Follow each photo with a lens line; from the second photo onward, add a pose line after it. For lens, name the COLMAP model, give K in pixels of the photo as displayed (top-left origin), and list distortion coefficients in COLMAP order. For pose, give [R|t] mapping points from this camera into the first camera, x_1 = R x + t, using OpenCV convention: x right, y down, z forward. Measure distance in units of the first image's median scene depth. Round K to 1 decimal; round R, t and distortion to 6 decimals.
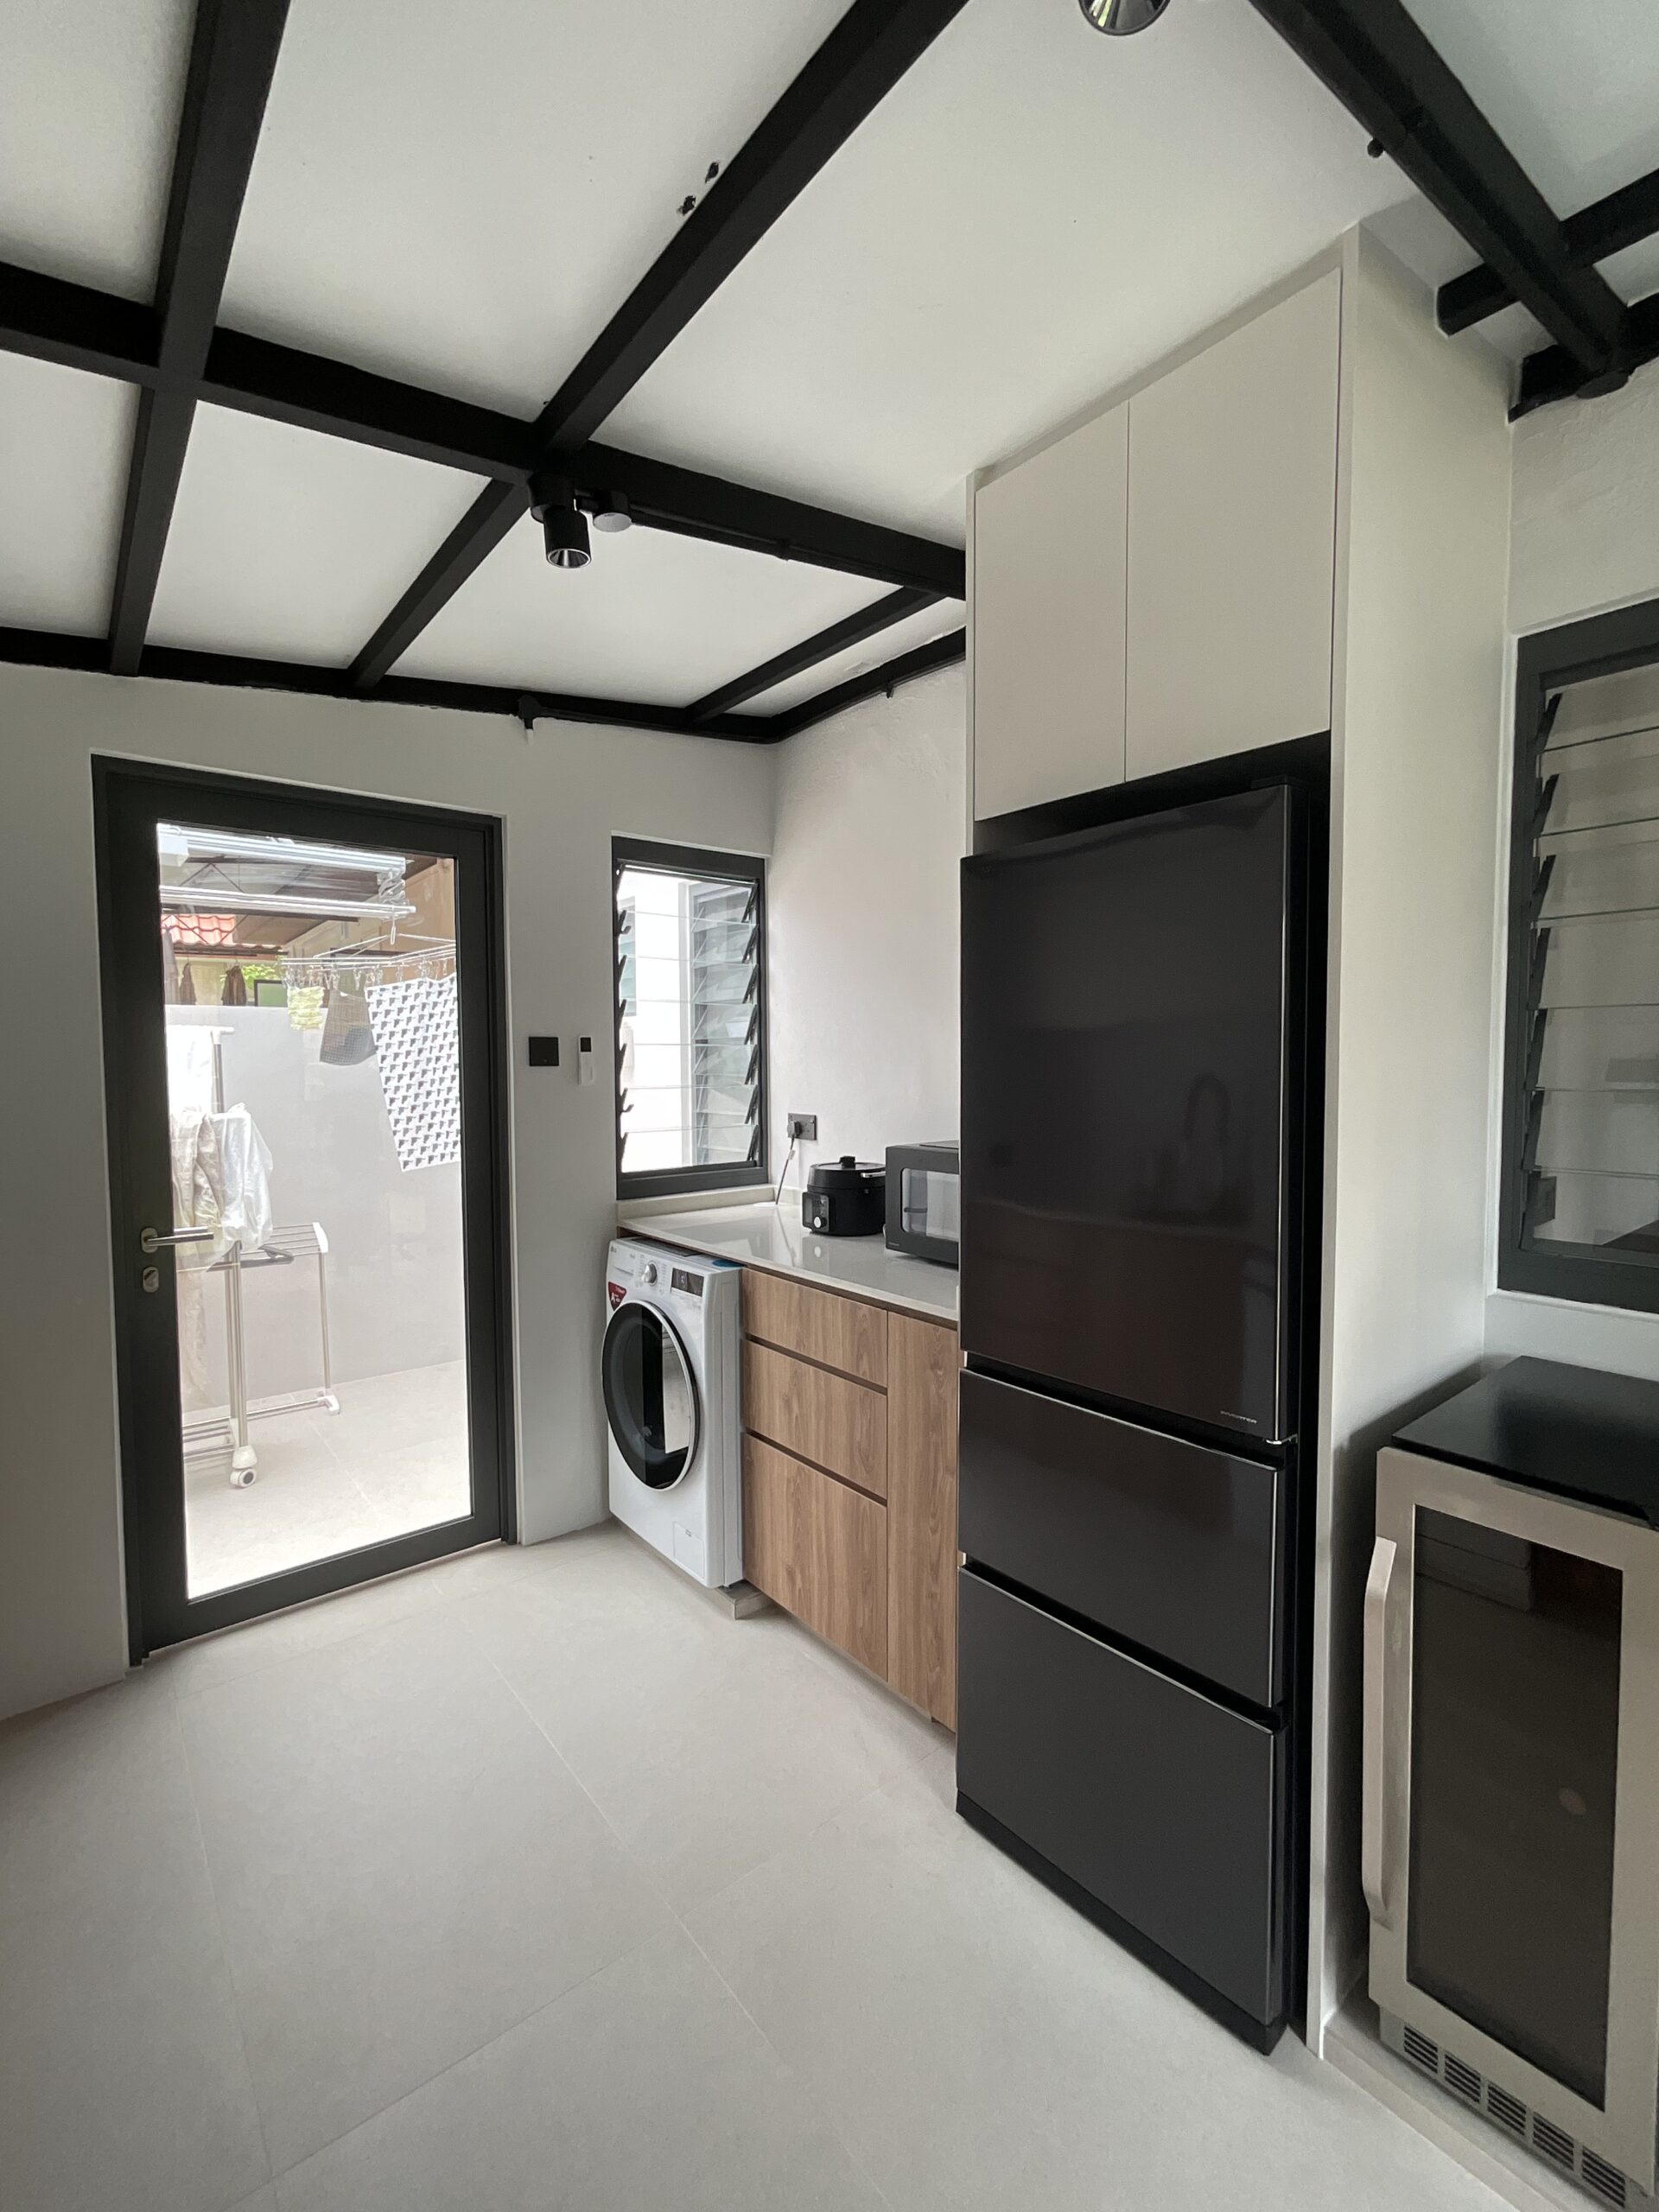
lens RADIAL K [[965.9, 0, 829.5], [0, 965.9, 1106.0], [0, 0, 1]] dist [-0.000759, 0.000202]
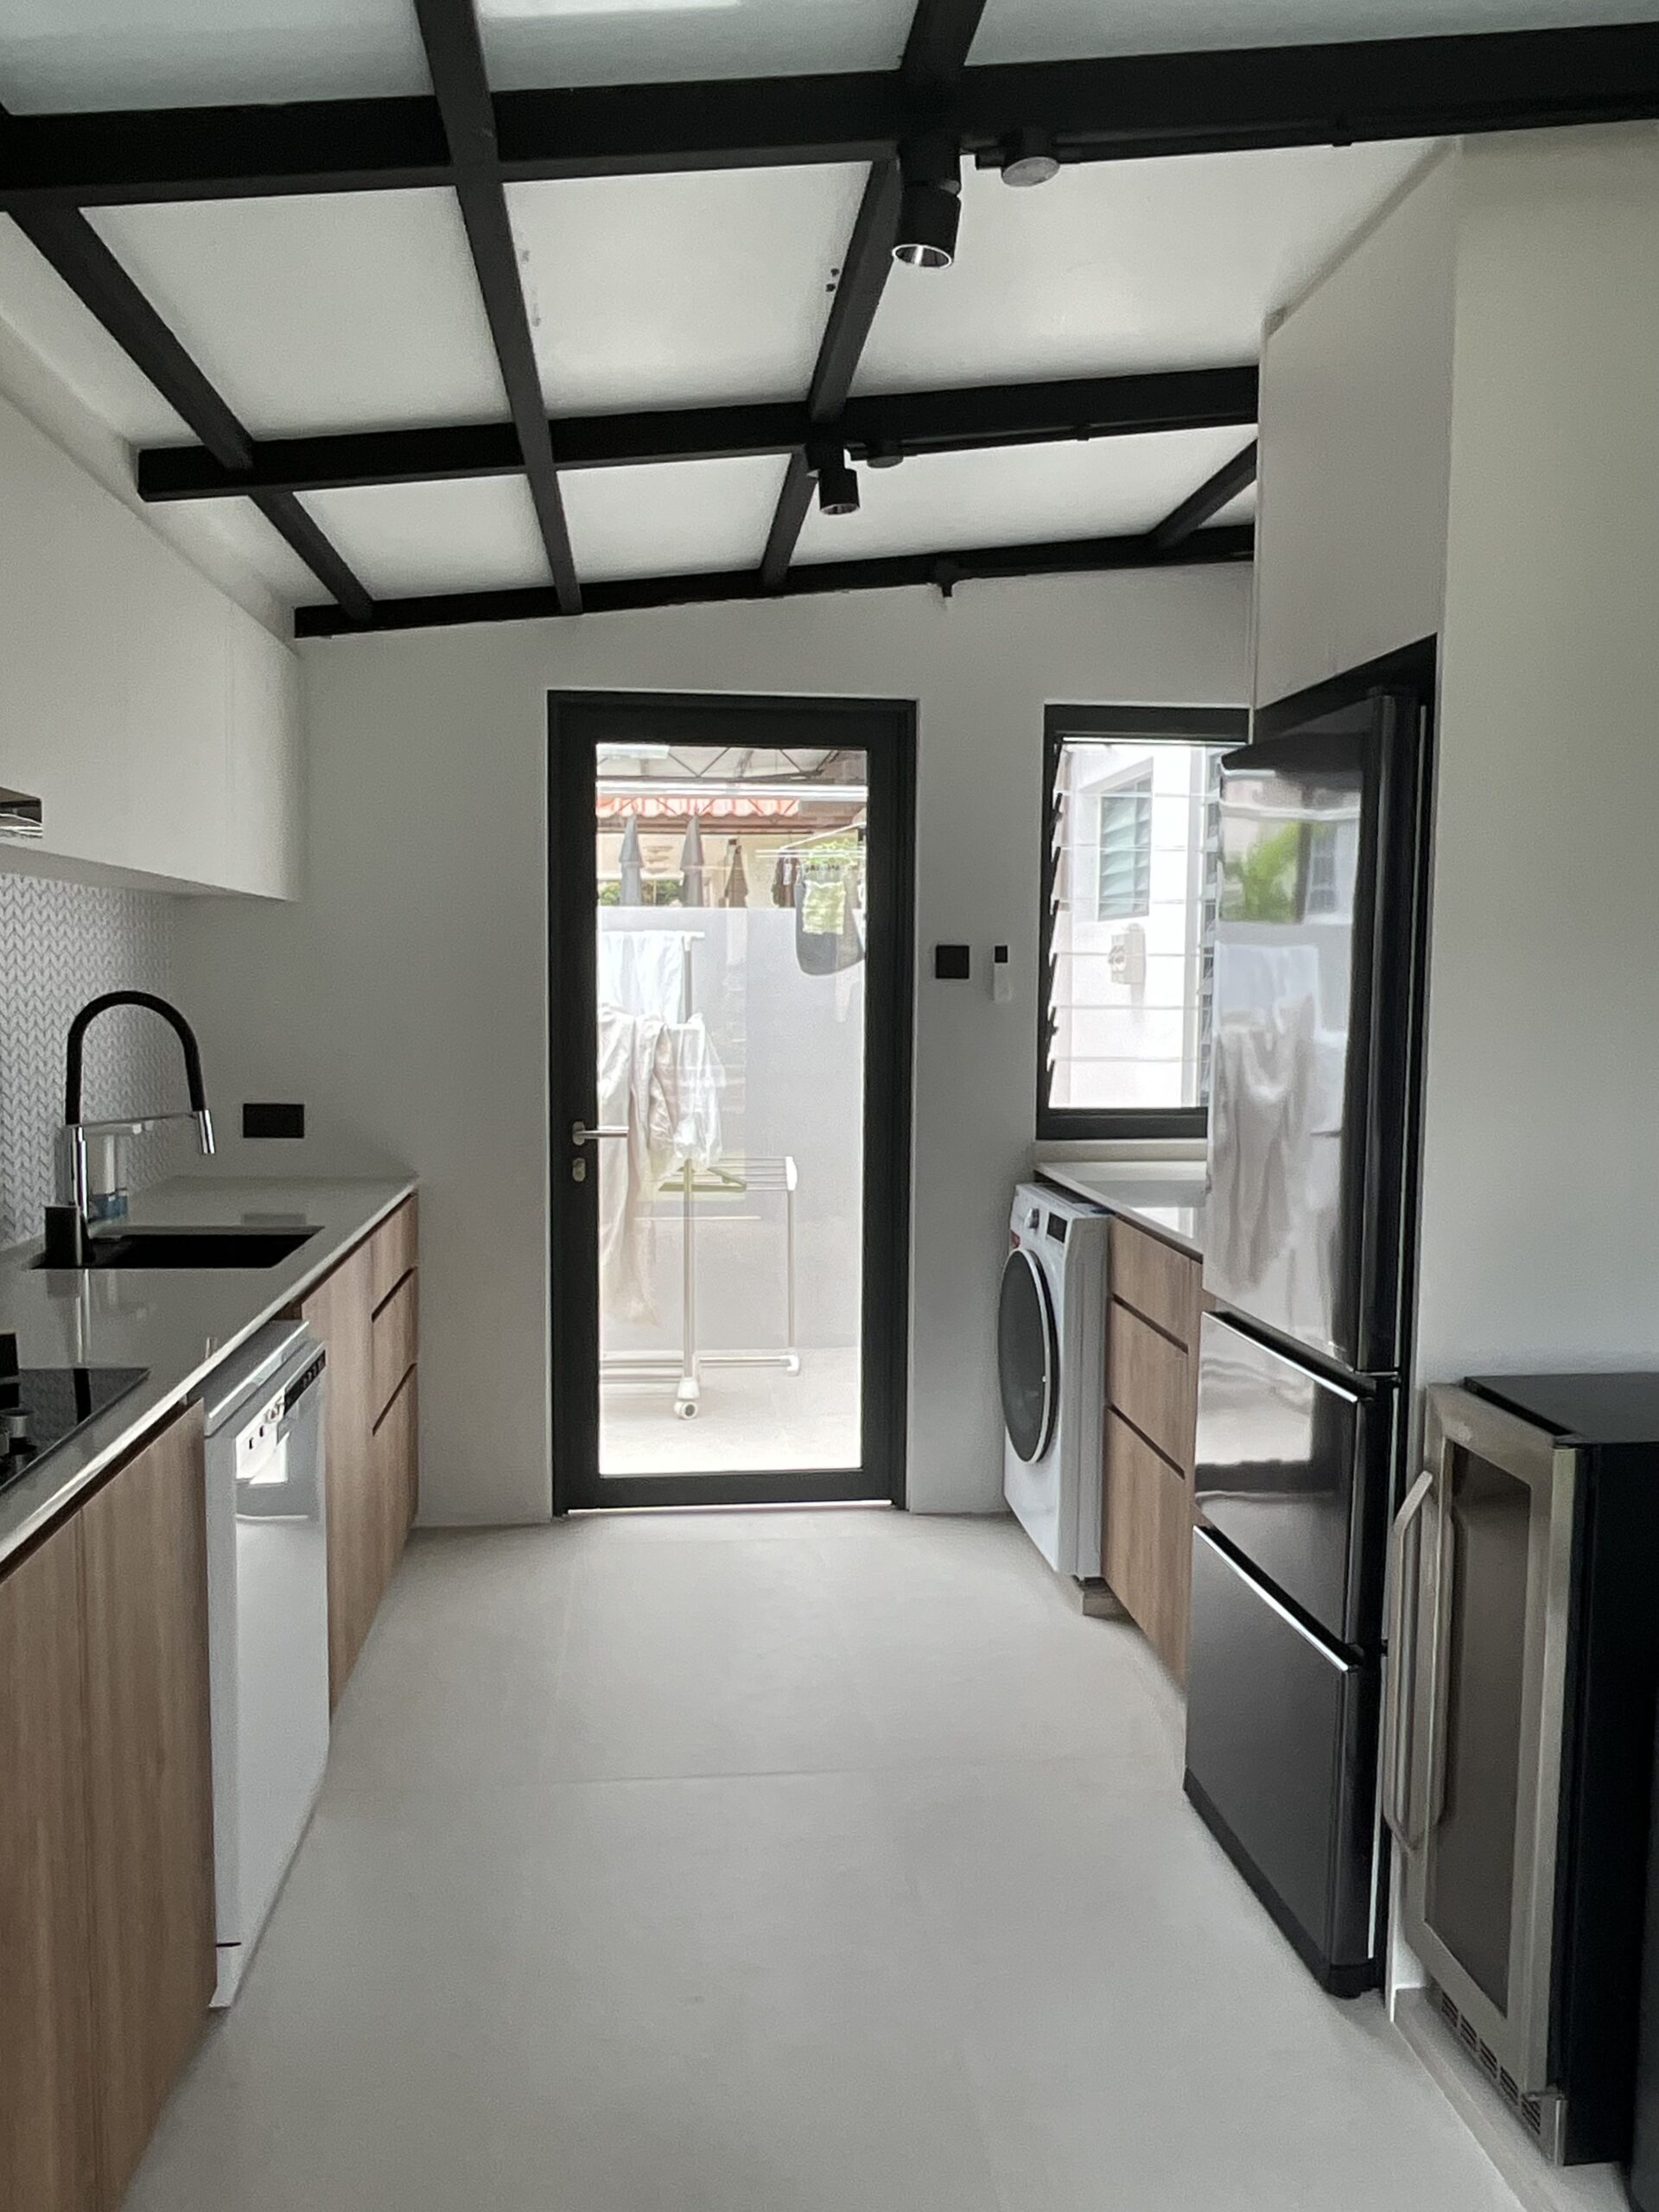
lens RADIAL K [[1673.6, 0, 829.5], [0, 1673.6, 1106.0], [0, 0, 1]] dist [-0.001917, -0.000008]
pose [[0.838221, 0.056157, -0.542432, 0.449843], [-0.039427, 0.998321, 0.042428, 0.014516], [0.543904, -0.014178, 0.839027, -0.346741]]
